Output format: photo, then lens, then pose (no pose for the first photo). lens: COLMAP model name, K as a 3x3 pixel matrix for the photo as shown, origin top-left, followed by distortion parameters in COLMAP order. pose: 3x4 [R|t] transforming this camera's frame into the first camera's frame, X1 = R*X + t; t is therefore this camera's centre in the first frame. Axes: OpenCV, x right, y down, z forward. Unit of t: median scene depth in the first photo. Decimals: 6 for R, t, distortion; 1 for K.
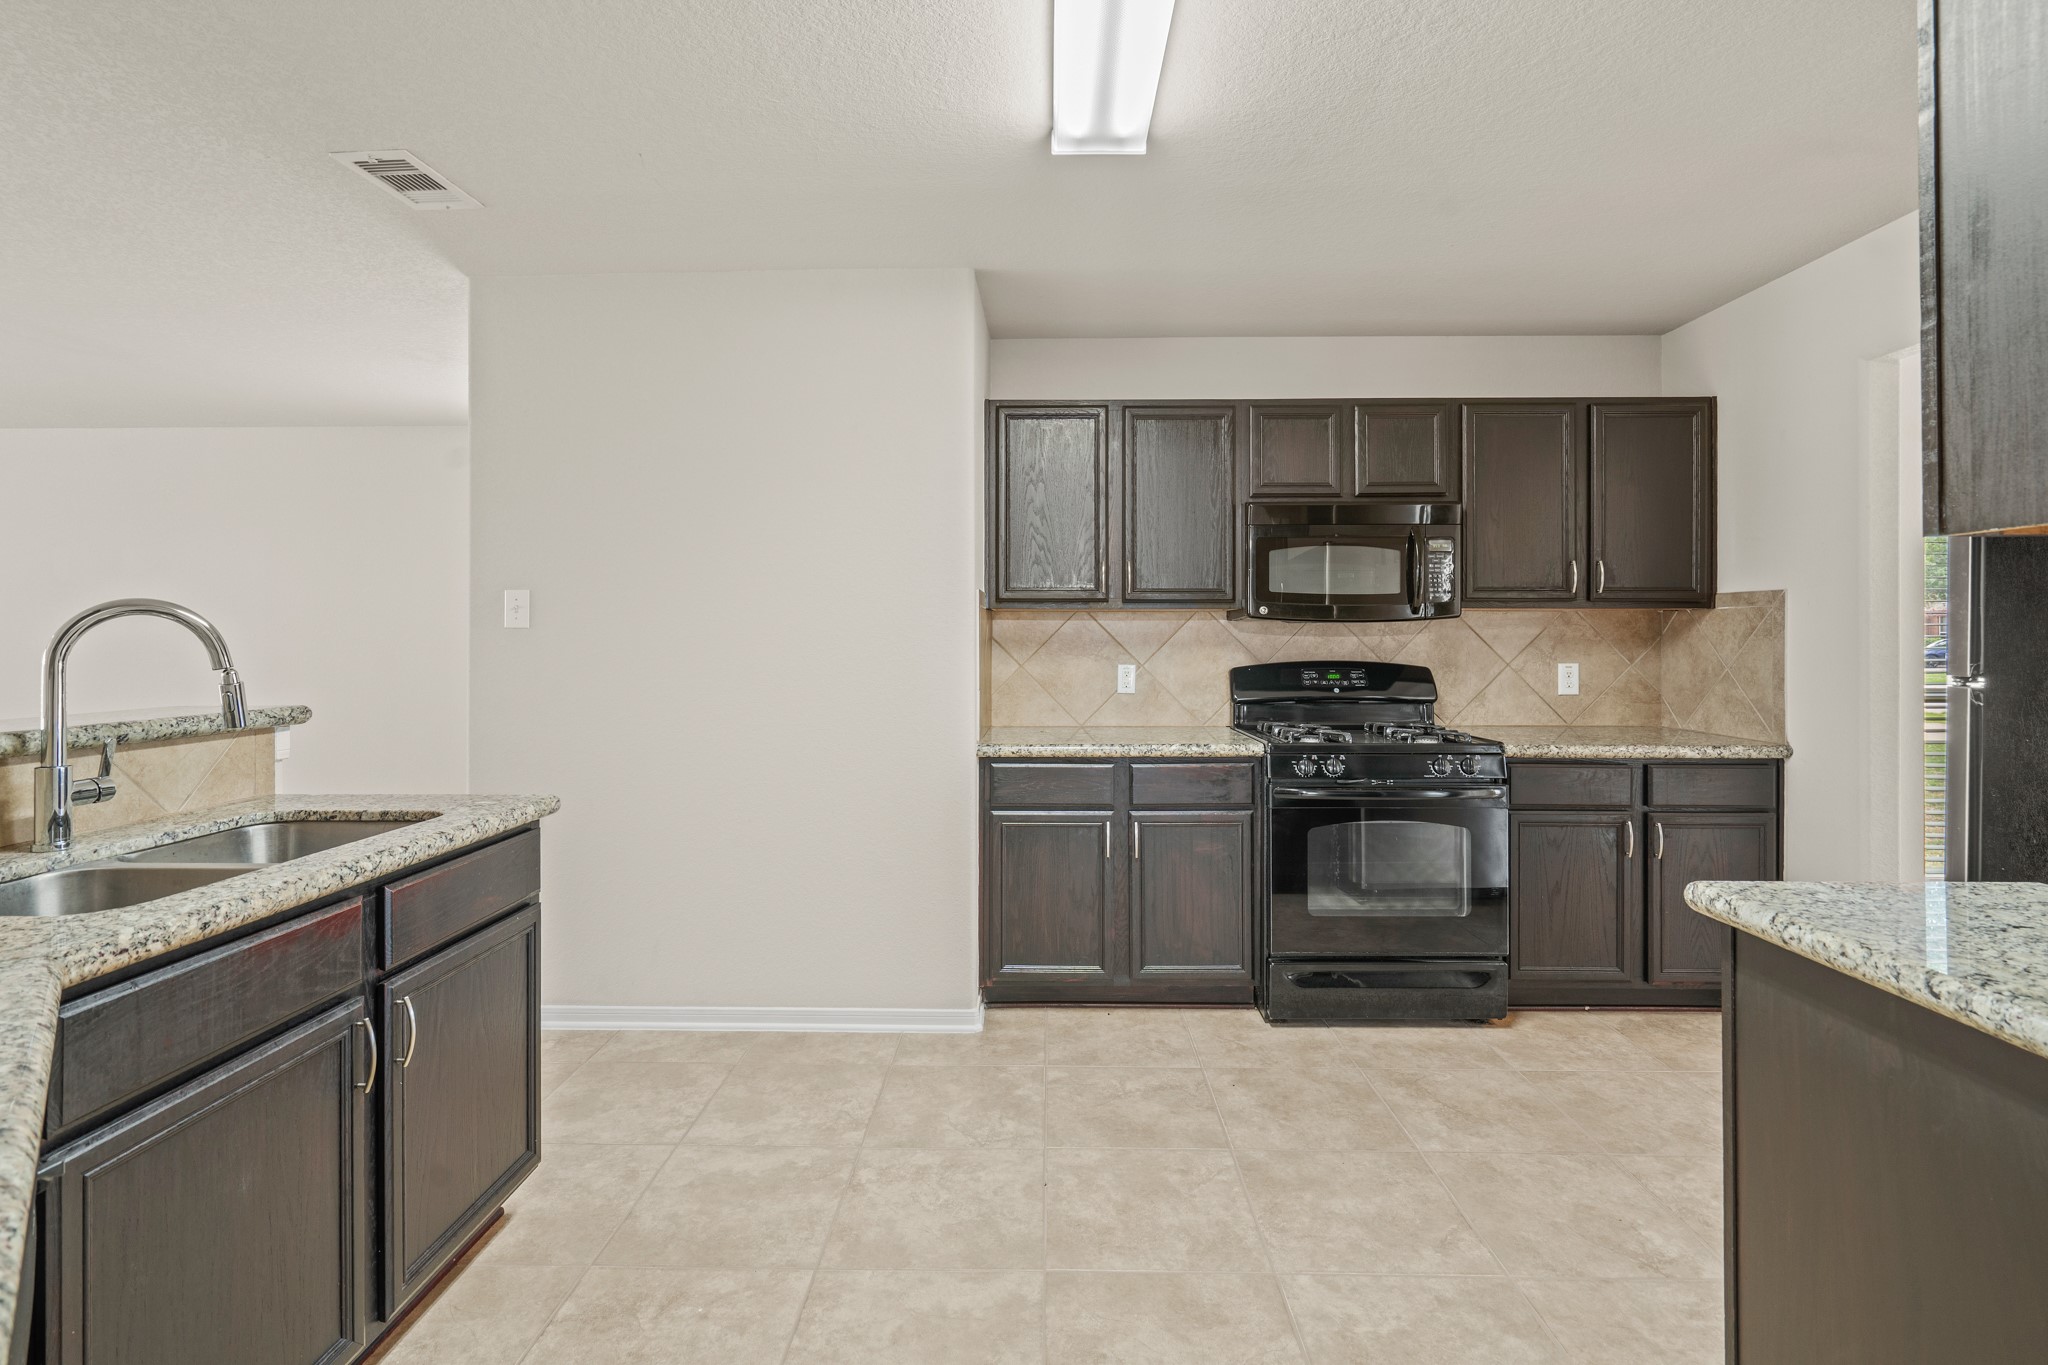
lens RADIAL K [[958.5, 0, 1025.3], [0, 958.5, 636.1], [0, 0, 1]] dist [-0.002135, 0.001392]
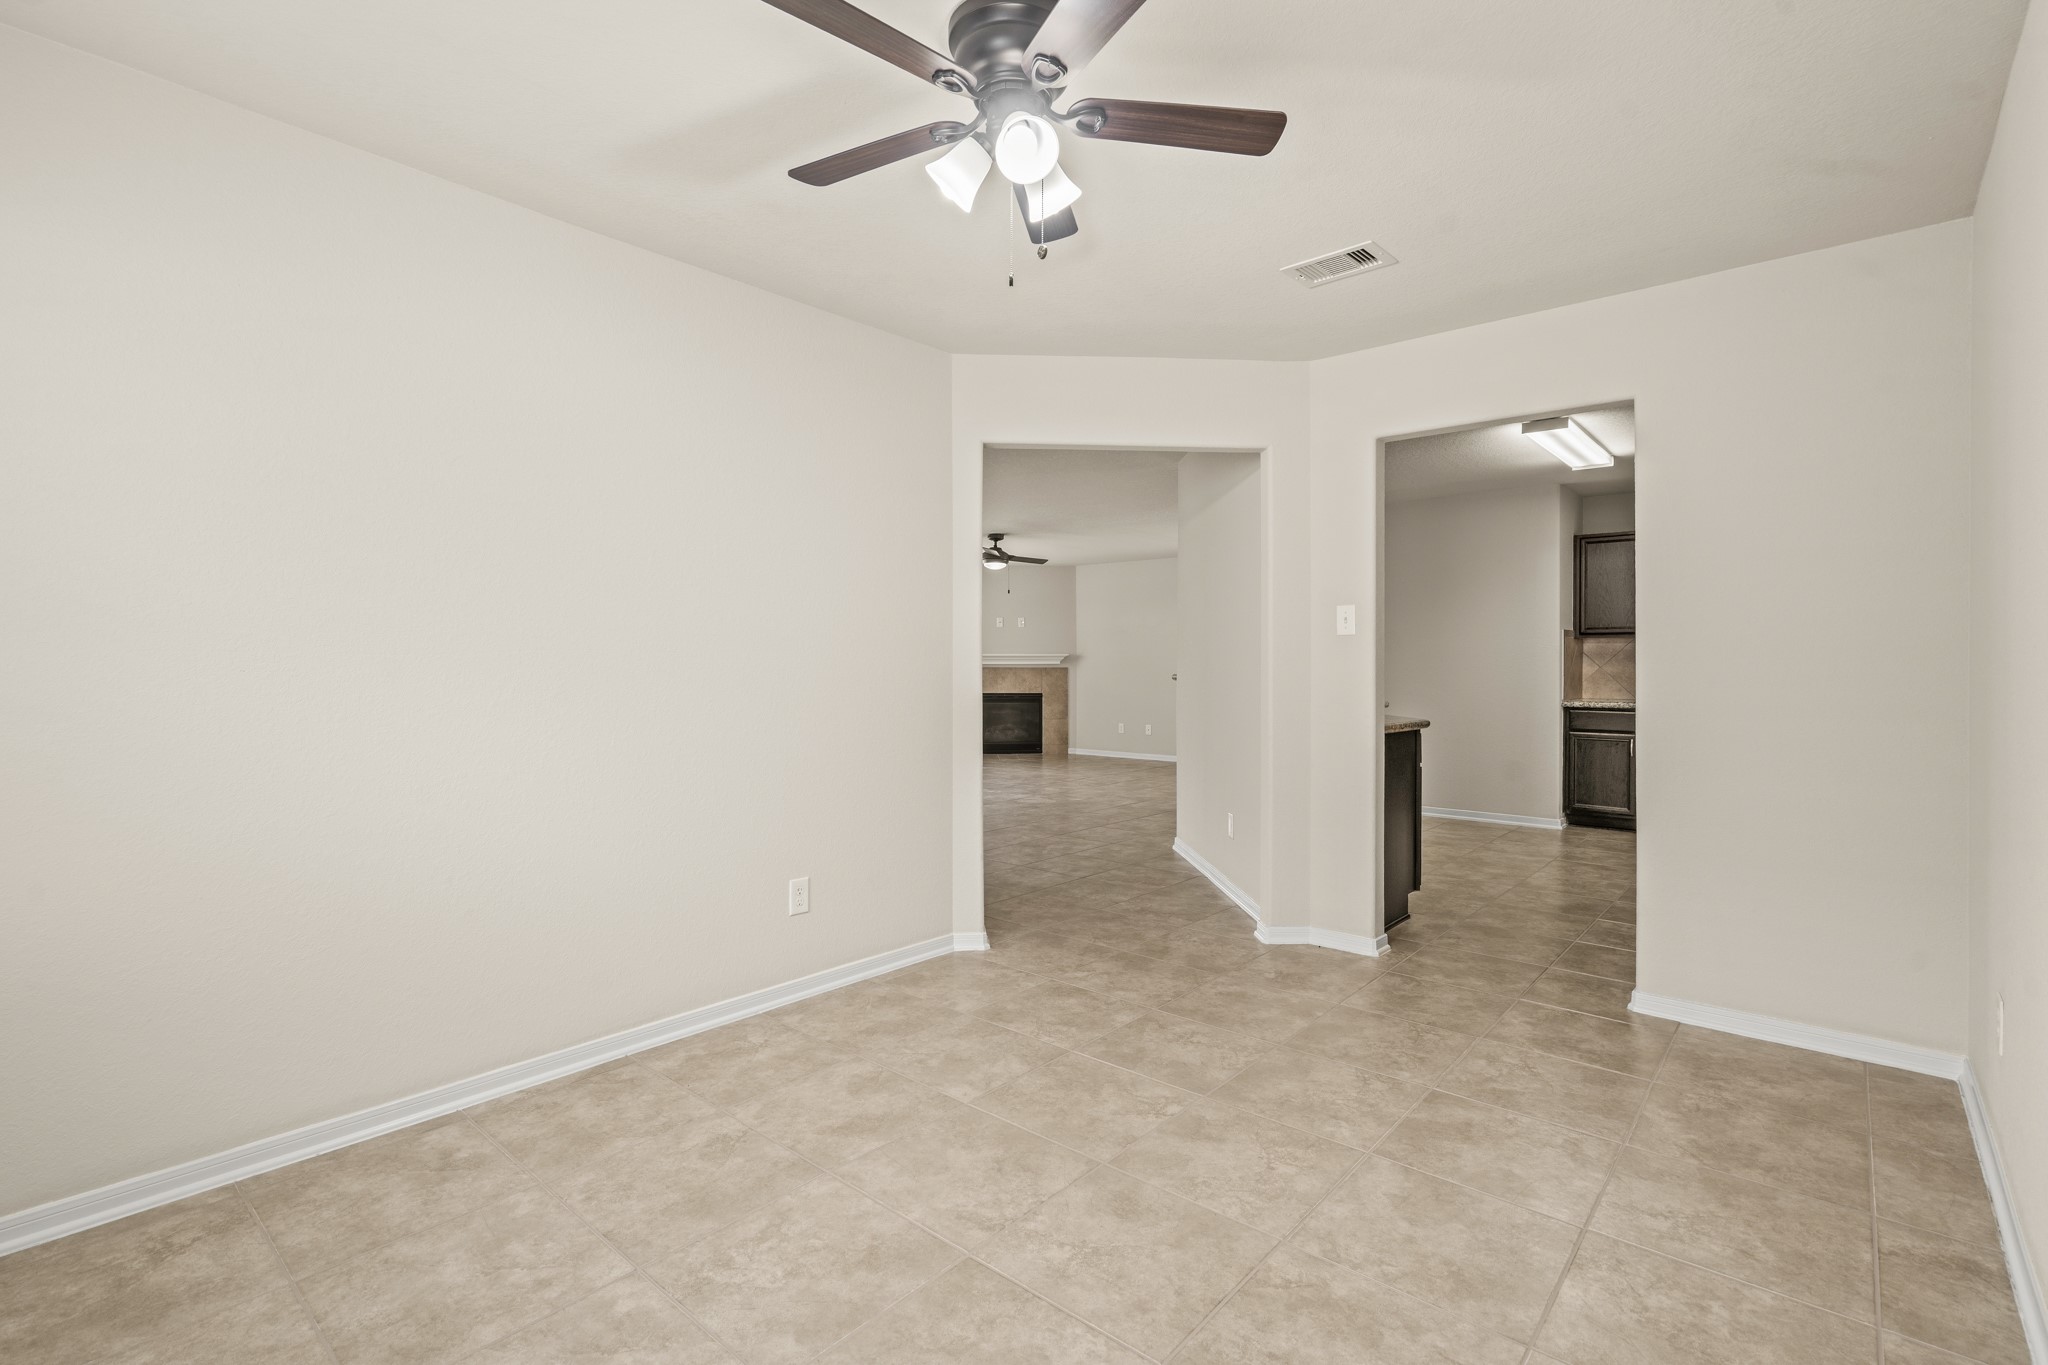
lens RADIAL K [[938.9, 0, 1026.0], [0, 938.9, 677.7], [0, 0, 1]] dist [-0.005003, 0.000780]
pose [[0.763107, 0.013174, -0.646138, 0.400707], [0.001260, 0.999760, 0.021872, 0.012333], [0.646271, -0.017505, 0.762907, -1.426695]]
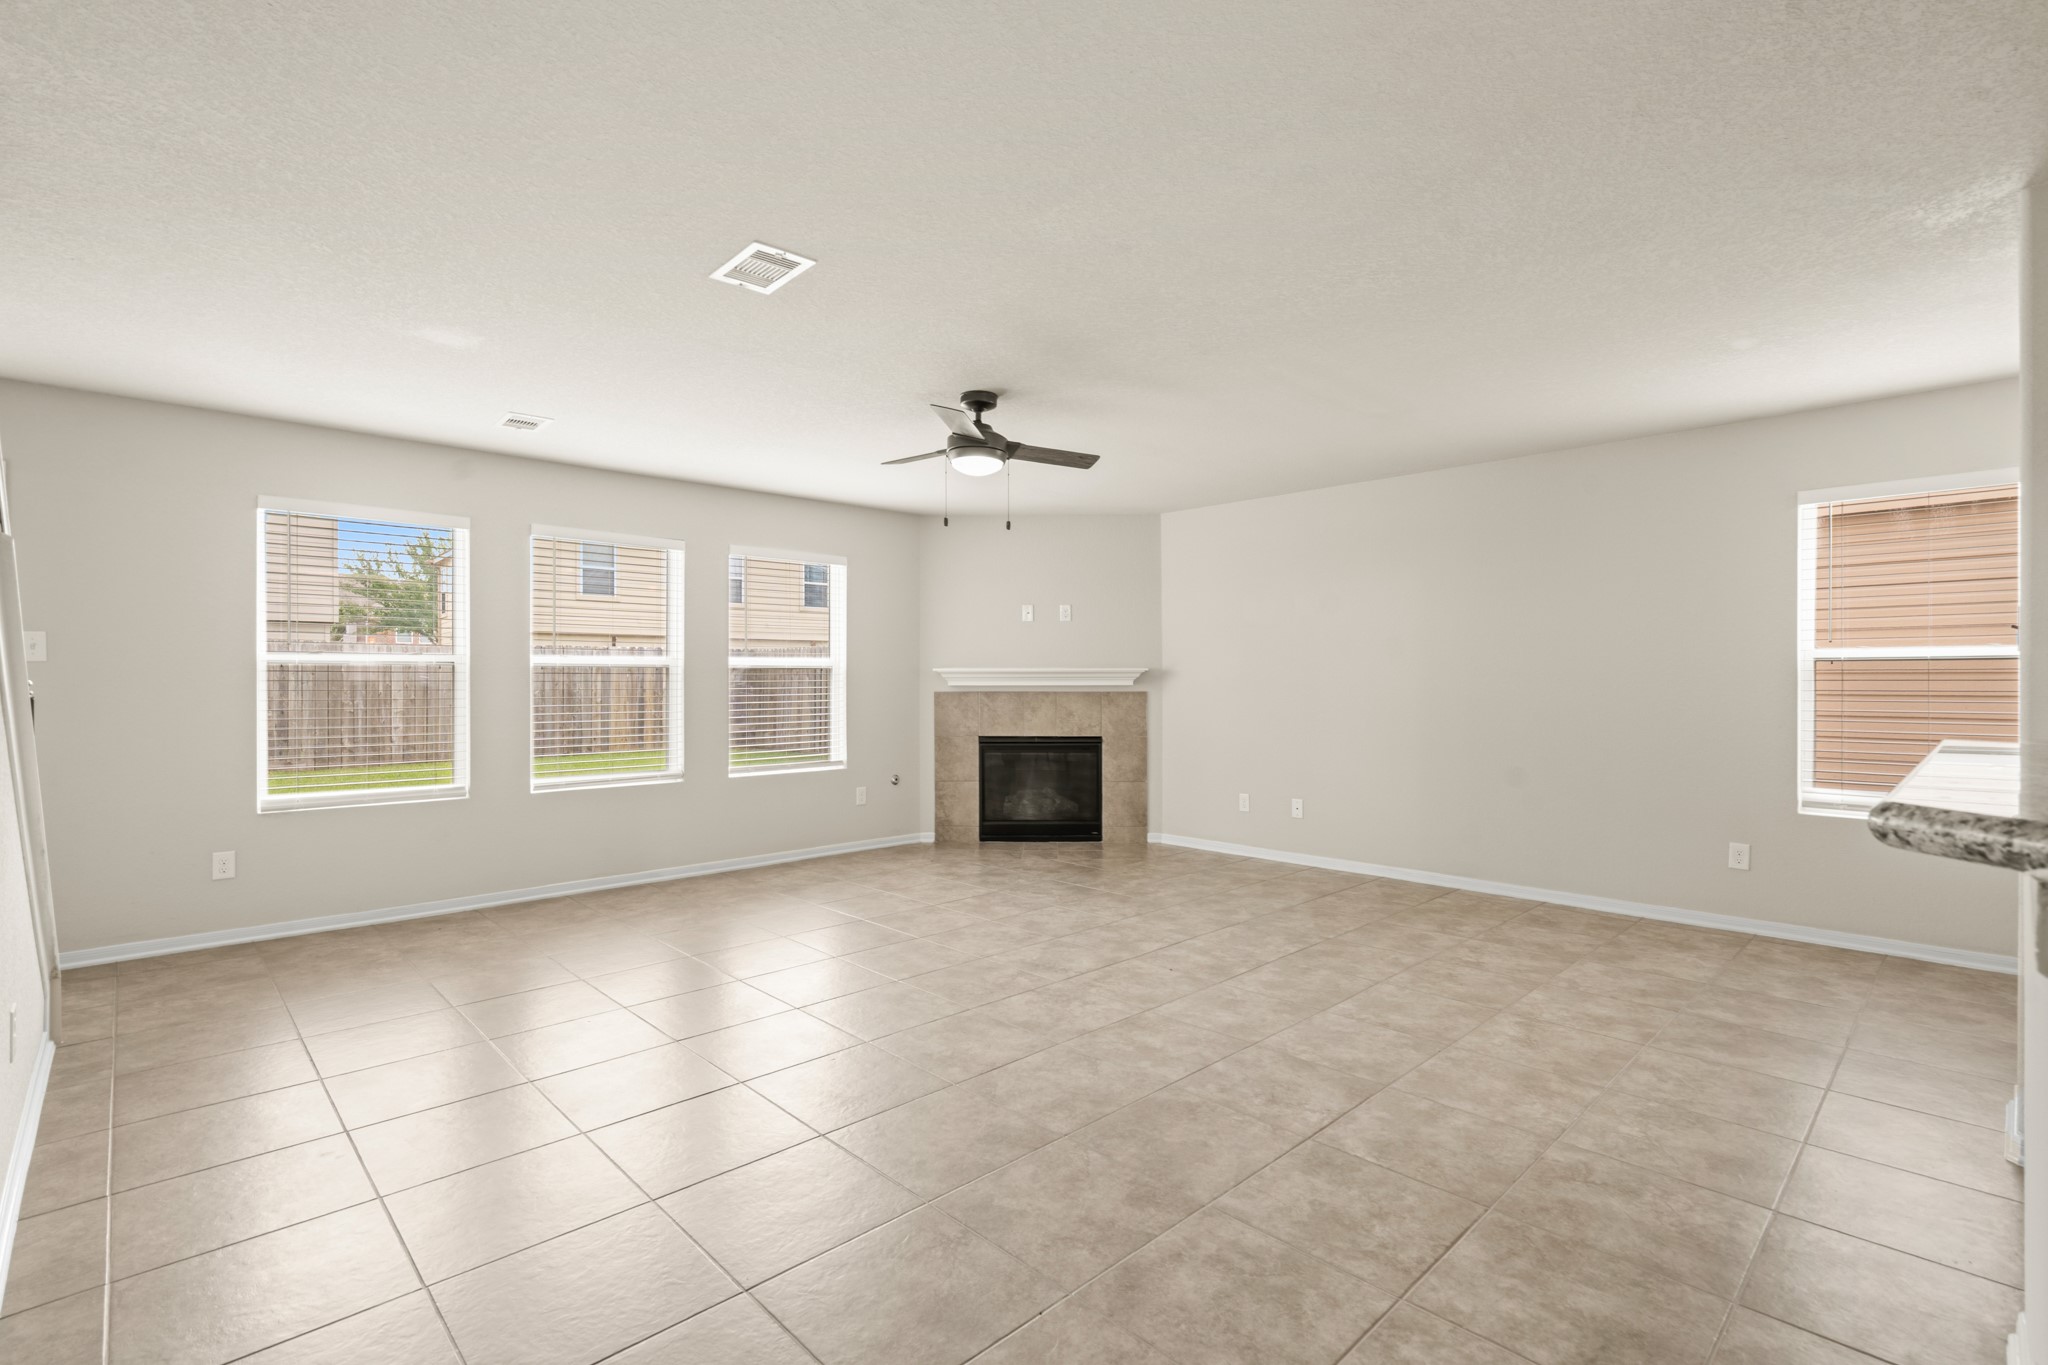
lens RADIAL K [[943.1, 0, 1028.7], [0, 943.1, 671.4], [0, 0, 1]] dist [-0.008235, 0.004529]
pose [[0.707675, -0.003444, -0.706530, -0.618897], [0.002172, 0.999994, -0.002699, 0.013498], [0.706535, 0.000376, 0.707678, -0.099922]]
